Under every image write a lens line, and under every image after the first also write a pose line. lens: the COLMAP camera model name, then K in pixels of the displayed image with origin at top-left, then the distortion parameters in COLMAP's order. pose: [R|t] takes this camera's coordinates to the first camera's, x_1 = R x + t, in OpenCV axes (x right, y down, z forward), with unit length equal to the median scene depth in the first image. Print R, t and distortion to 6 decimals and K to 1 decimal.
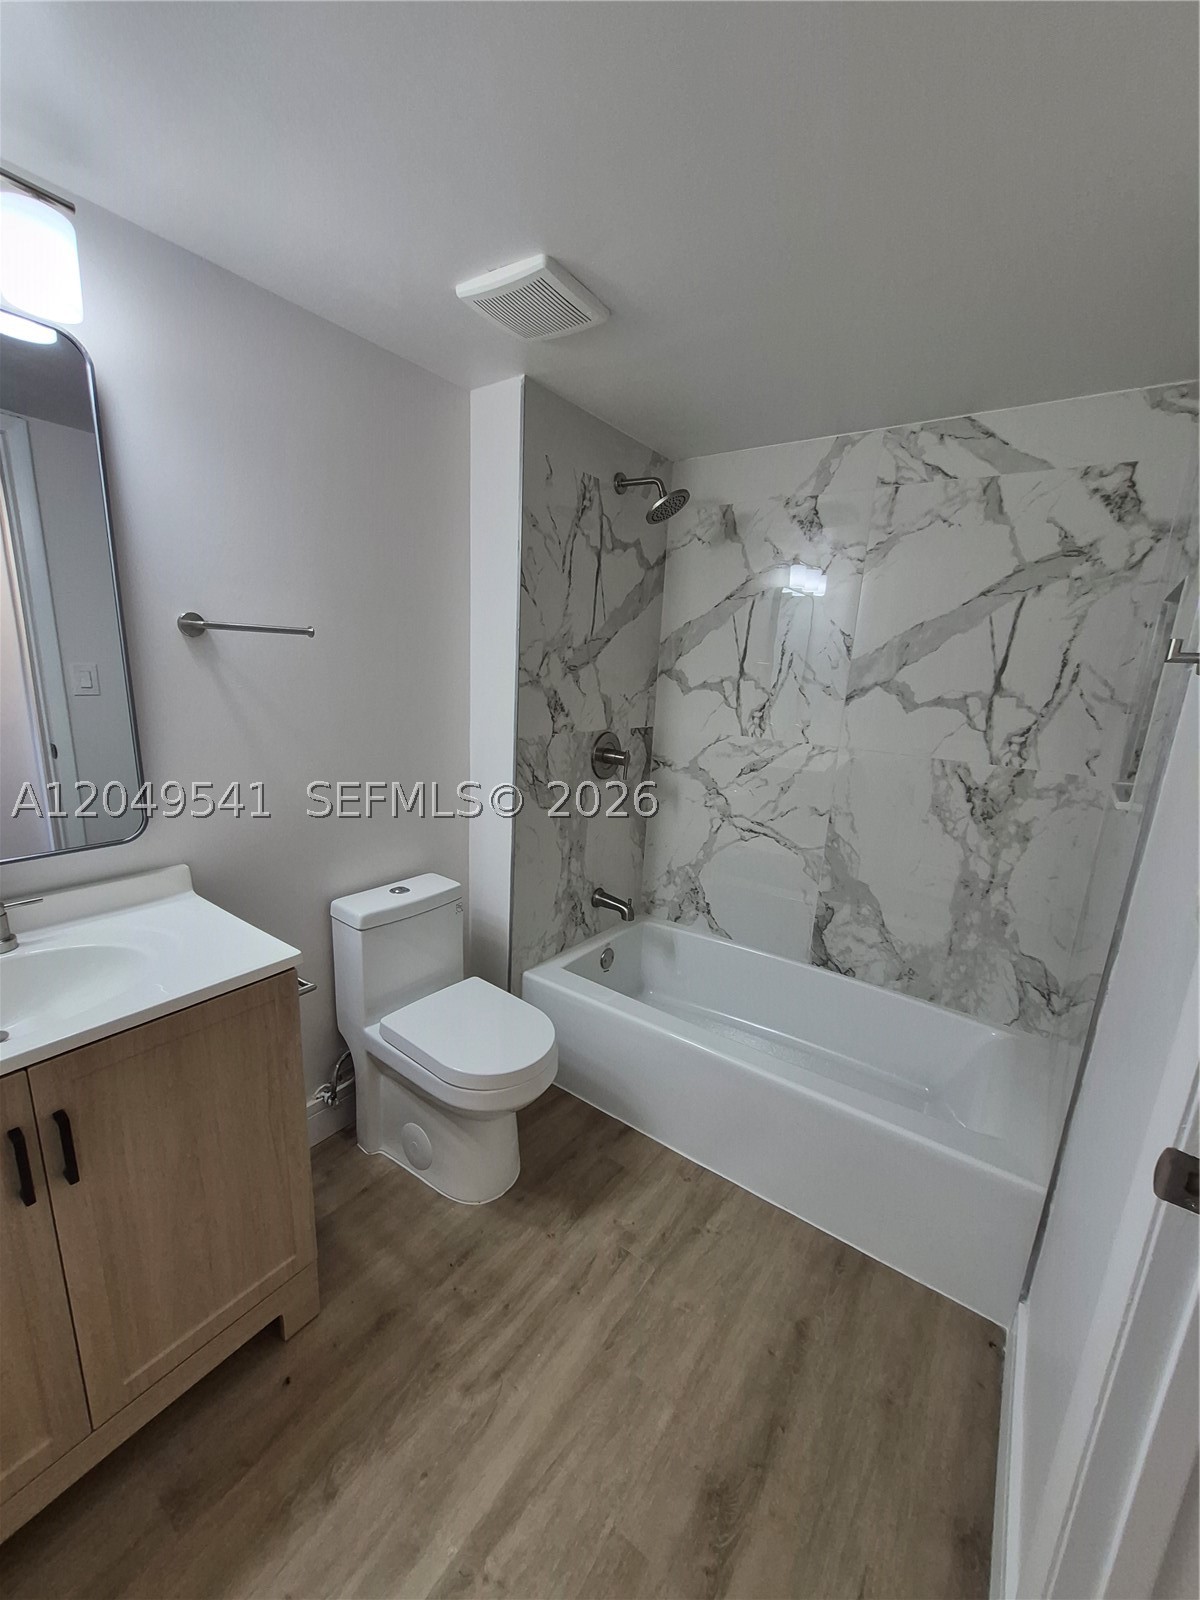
lens RADIAL K [[629.4, 0, 607.6], [0, 629.4, 808.9], [0, 0, 1]] dist [0.002300, 0.000221]
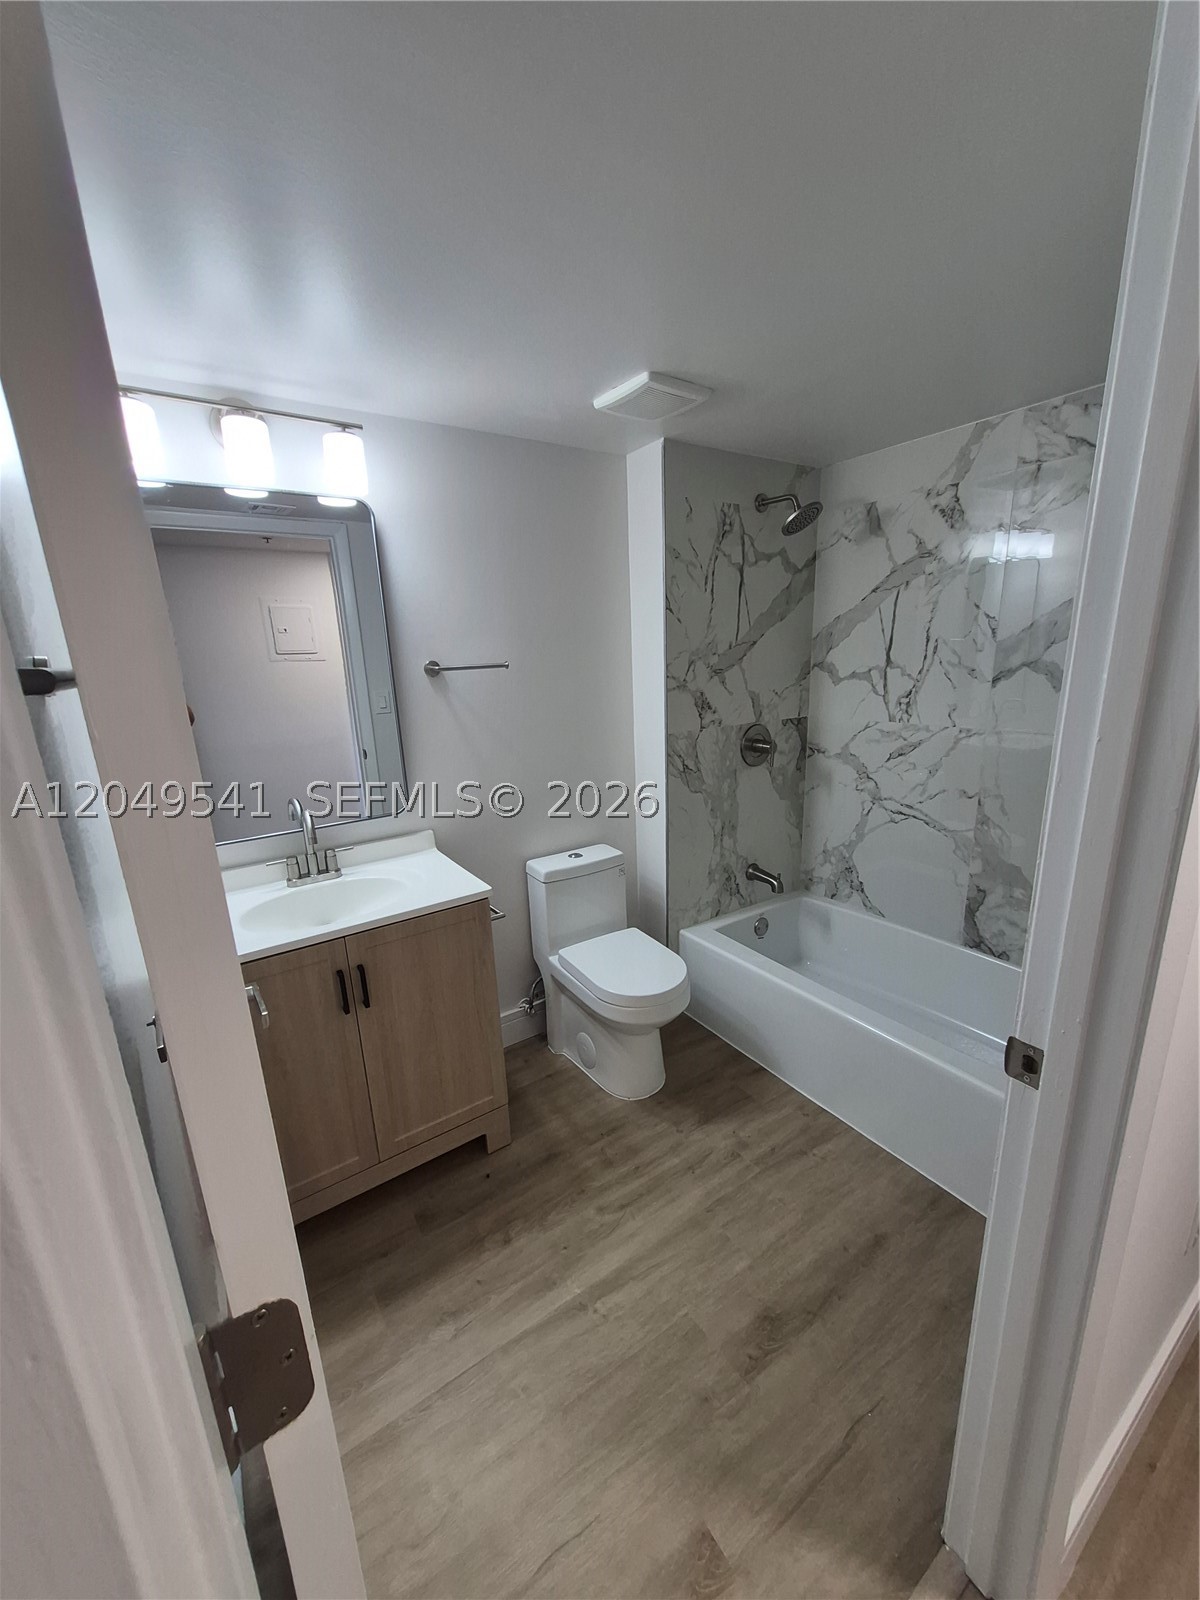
lens RADIAL K [[629.4, 0, 607.6], [0, 629.4, 808.9], [0, 0, 1]] dist [0.002300, 0.000221]
pose [[0.934897, 0.003765, -0.354899, 0.168568], [0.003517, 0.999796, 0.019873, 0.006495], [0.354902, -0.019827, 0.934693, -0.163958]]
